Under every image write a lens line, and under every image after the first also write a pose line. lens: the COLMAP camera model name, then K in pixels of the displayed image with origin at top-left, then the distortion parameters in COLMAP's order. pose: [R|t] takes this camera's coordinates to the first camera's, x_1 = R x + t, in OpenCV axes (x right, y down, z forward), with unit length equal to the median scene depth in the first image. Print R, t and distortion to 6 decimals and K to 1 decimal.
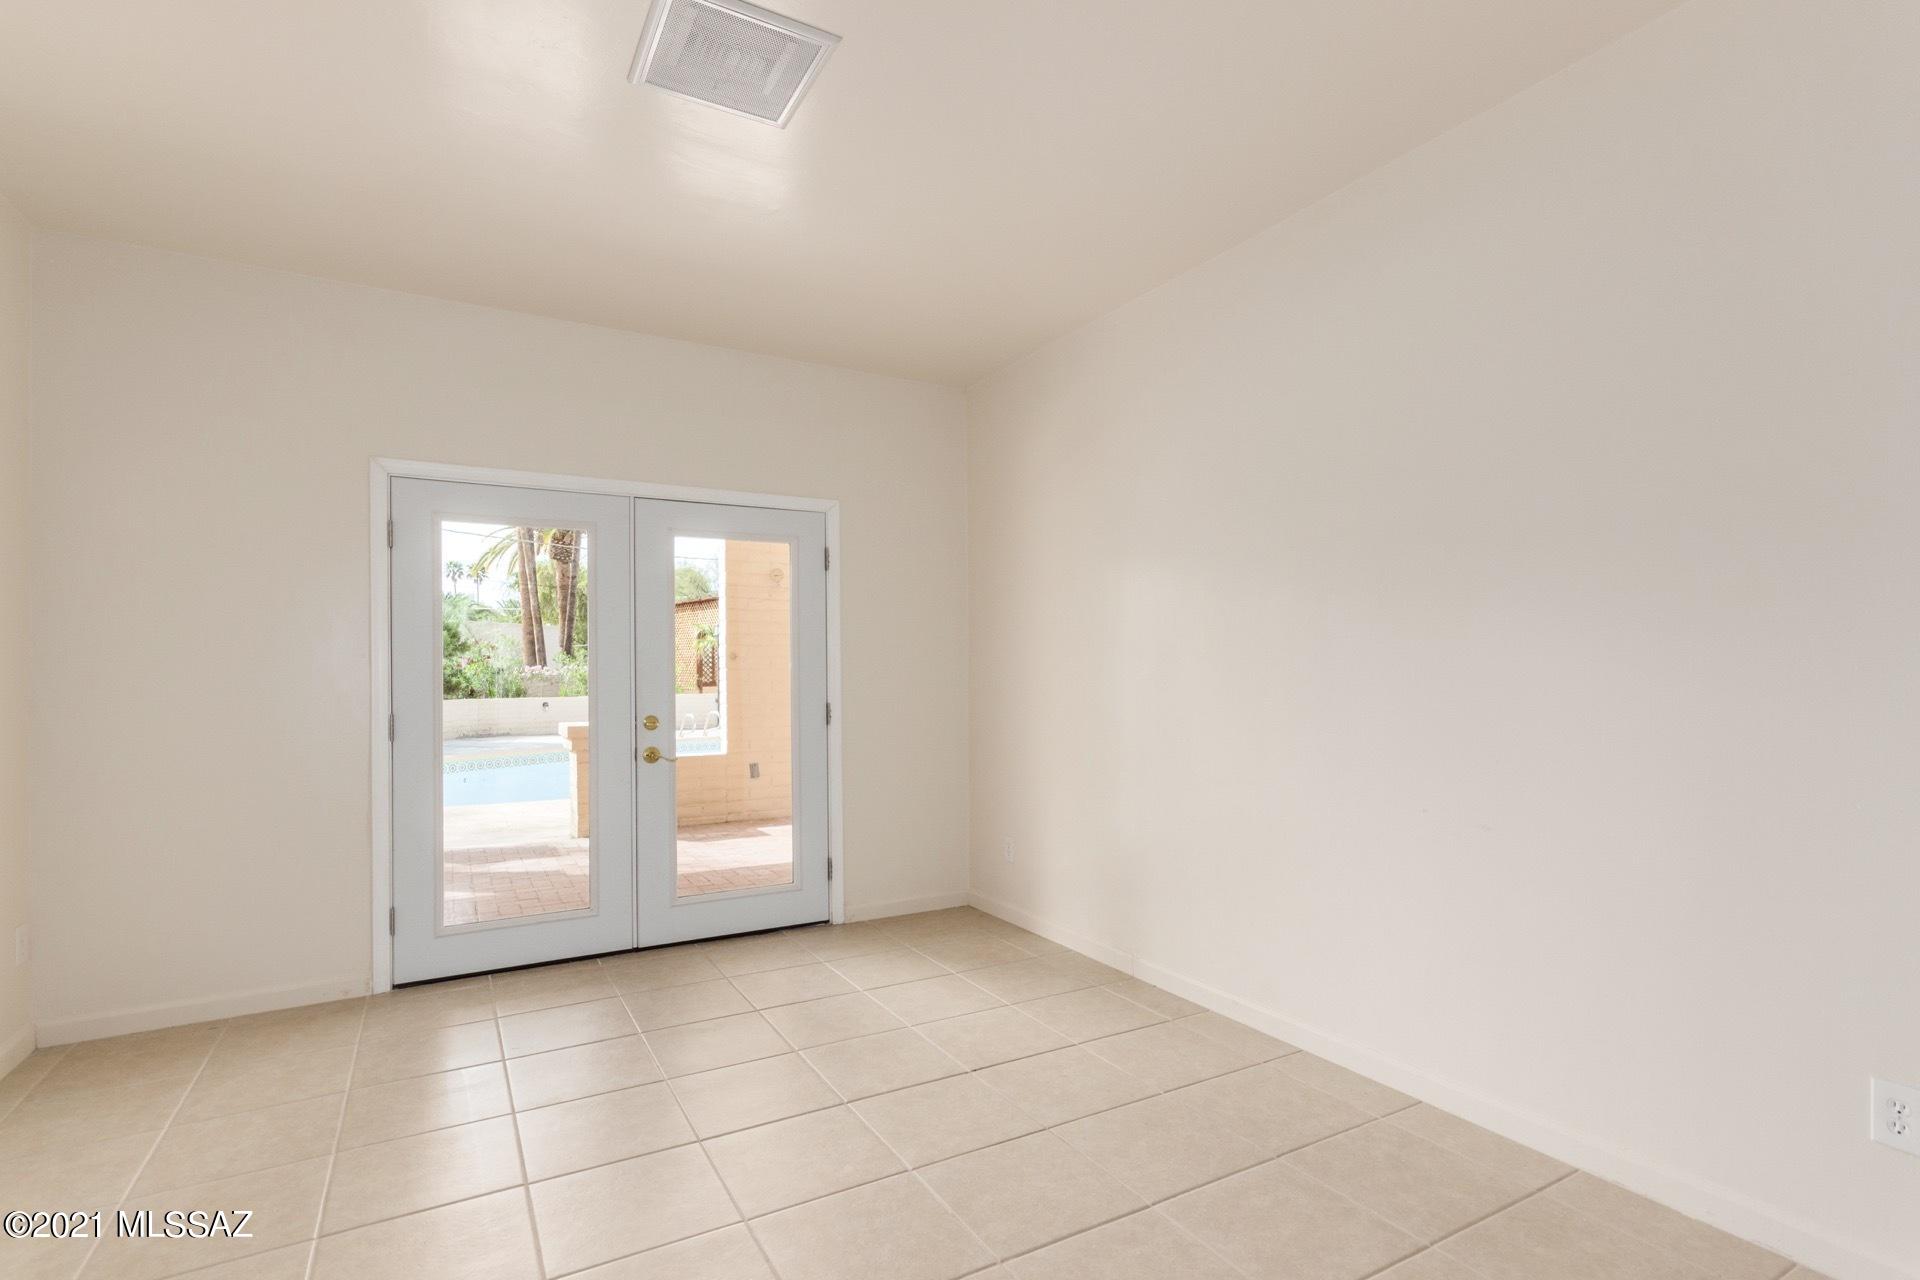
lens RADIAL K [[901.1, 0, 960.0], [0, 901.1, 640.0], [0, 0, 1]] dist [0.001799, 0.000398]
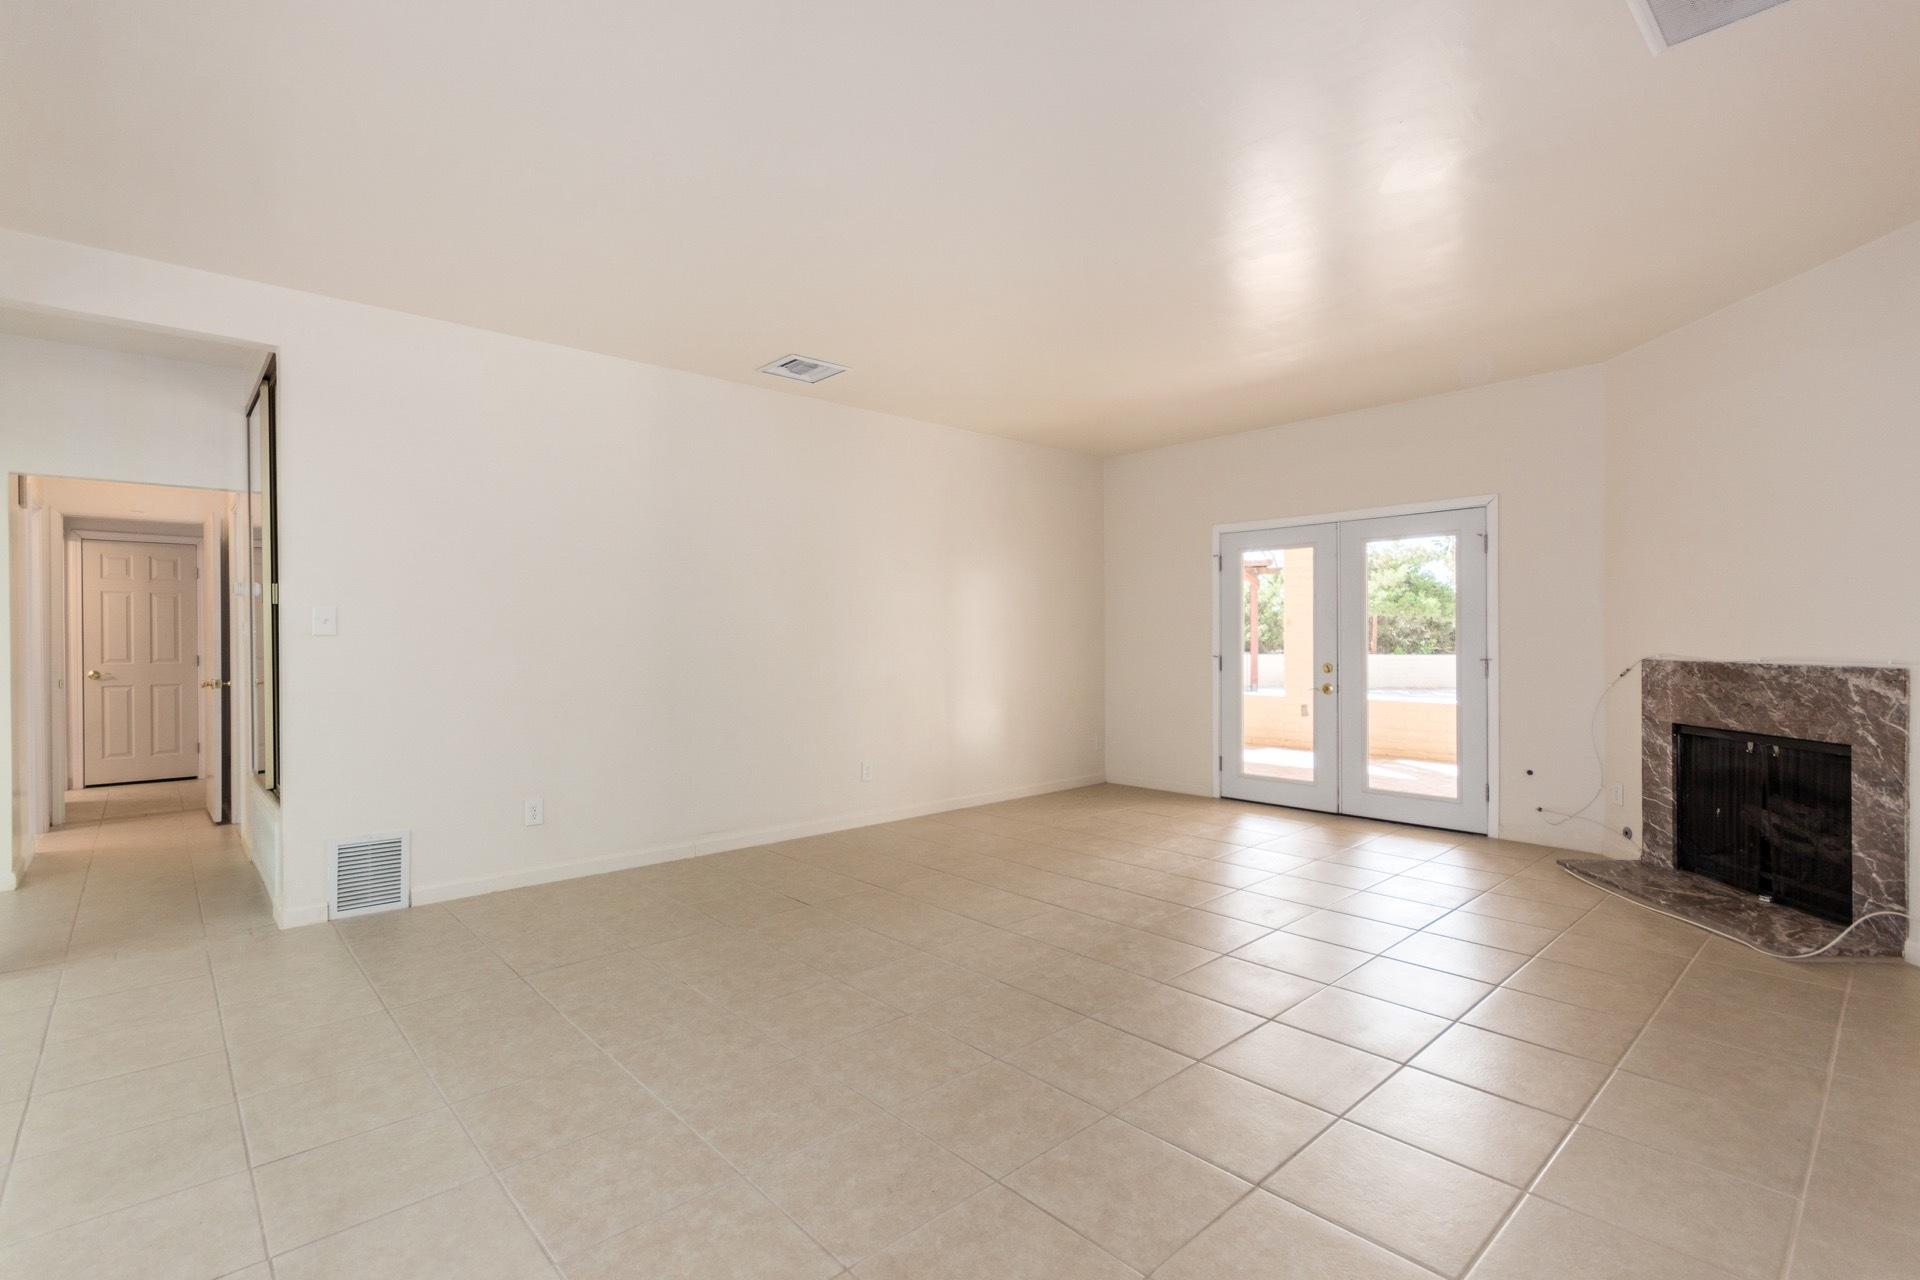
lens RADIAL K [[901.1, 0, 960.0], [0, 901.1, 640.0], [0, 0, 1]] dist [0.001799, 0.000398]
pose [[0.219033, 0.001374, -0.975717, 0.916292], [0.041397, 0.999085, 0.010700, -0.000881], [0.974839, -0.042736, 0.218775, 0.025809]]
